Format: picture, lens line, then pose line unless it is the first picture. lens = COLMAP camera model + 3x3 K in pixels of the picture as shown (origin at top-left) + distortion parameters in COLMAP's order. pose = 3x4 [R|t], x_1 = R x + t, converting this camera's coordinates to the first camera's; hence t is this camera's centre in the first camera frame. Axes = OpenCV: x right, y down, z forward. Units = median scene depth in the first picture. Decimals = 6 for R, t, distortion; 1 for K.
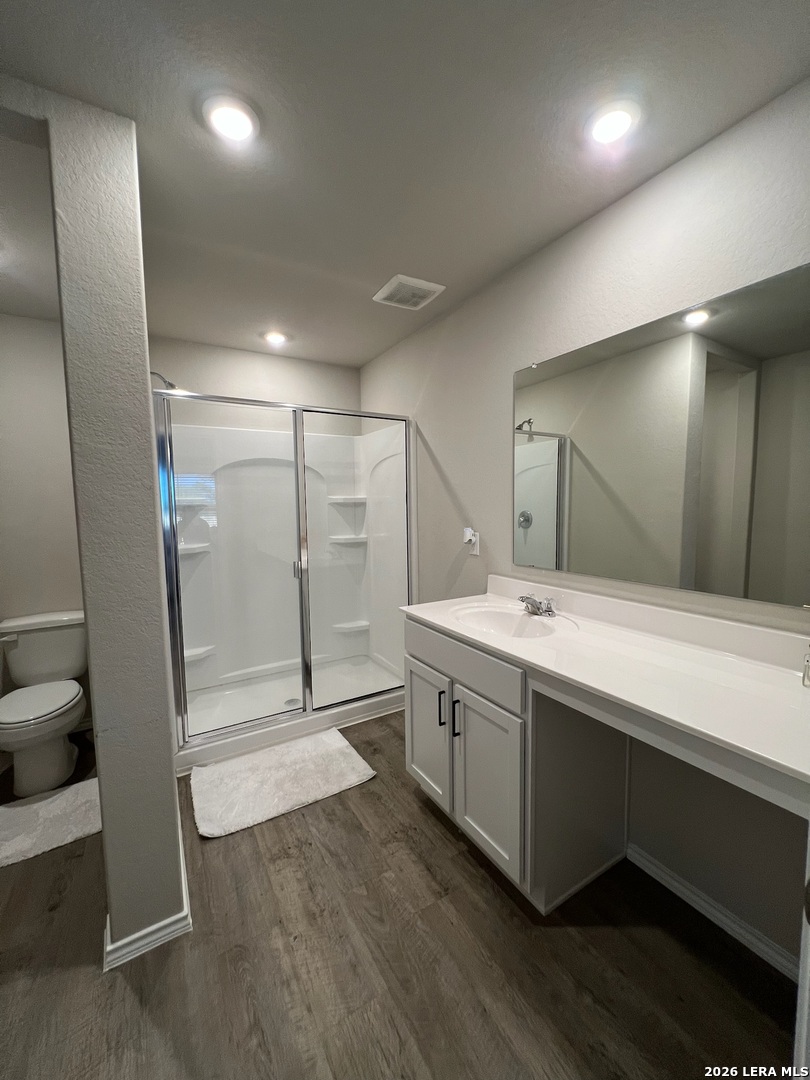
lens RADIAL K [[430.4, 0, 404.6], [0, 430.4, 539.6], [0, 0, 1]] dist [-0.000448, 0.000328]
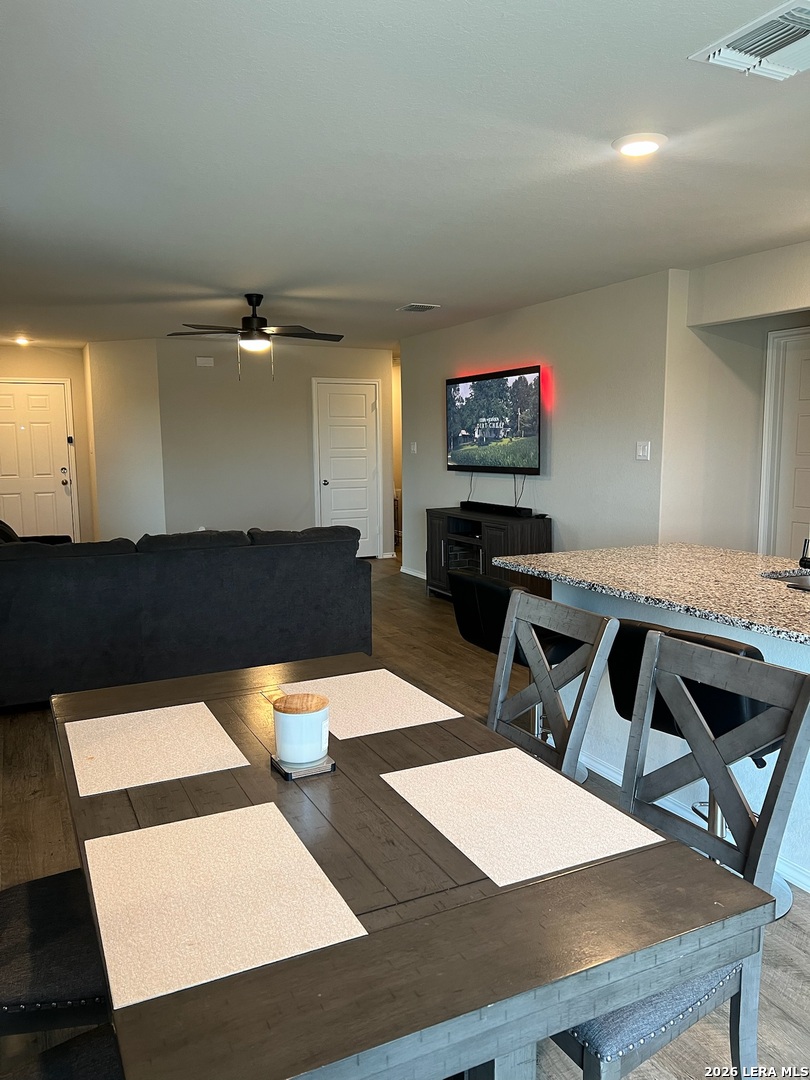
lens RADIAL K [[811.5, 0, 411.0], [0, 811.5, 547.0], [0, 0, 1]] dist [0.029899, -0.029640]
pose [[-0.996735, 0.019033, 0.078470, -0.471685], [0.035848, 0.975105, 0.218825, -0.302569], [-0.072351, 0.220923, -0.972604, 3.167631]]
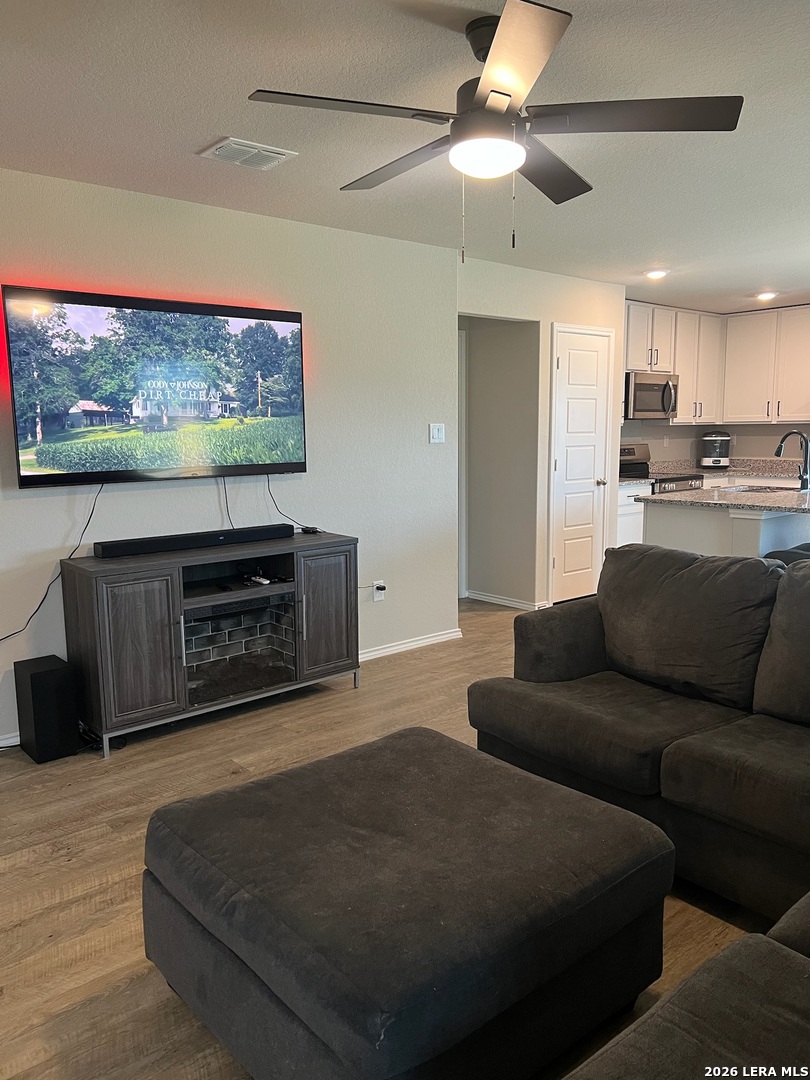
lens RADIAL K [[811.5, 0, 412.6], [0, 811.5, 538.0], [0, 0, 1]] dist [0.029899, -0.029640]
pose [[0.185449, 0.152570, -0.970737, 1.196402], [-0.082738, 0.986790, 0.139286, -0.062776], [0.979165, 0.054486, 0.195622, 0.366344]]
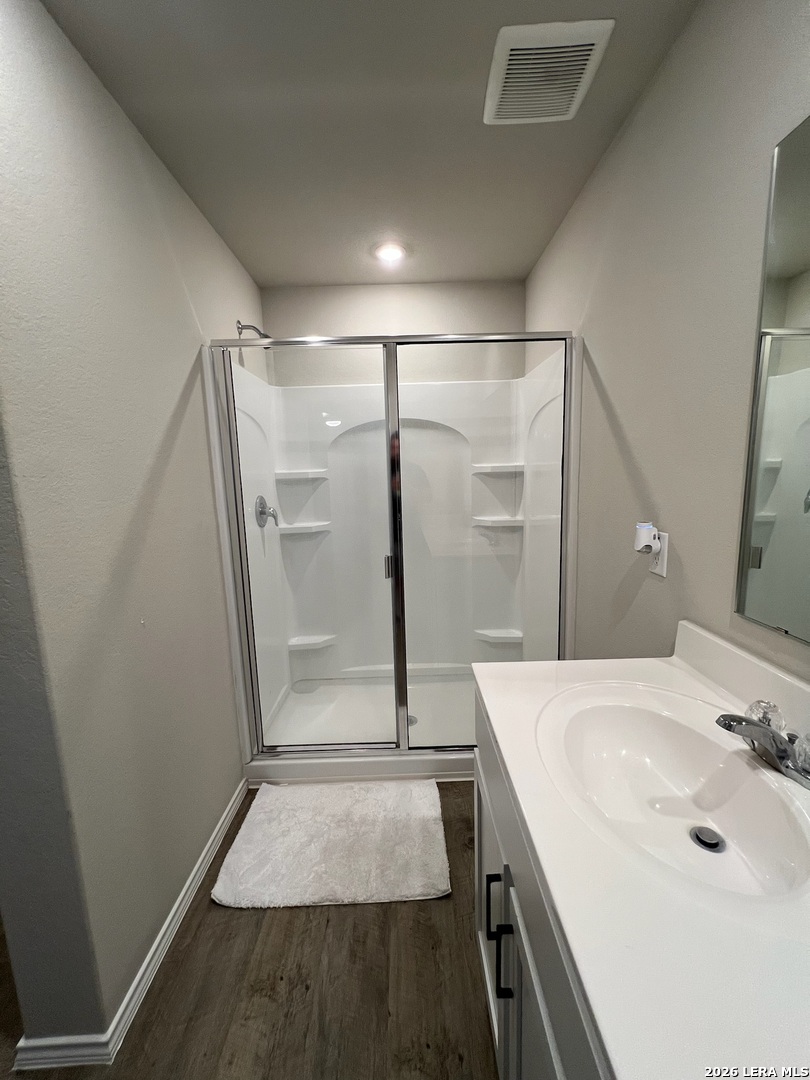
lens RADIAL K [[430.4, 0, 407.7], [0, 430.4, 539.5], [0, 0, 1]] dist [-0.000448, 0.000328]
pose [[0.866819, 0.064979, -0.494370, 0.154673], [-0.026058, 0.996021, 0.085225, -0.043741], [0.497941, -0.060993, 0.865064, 0.398424]]
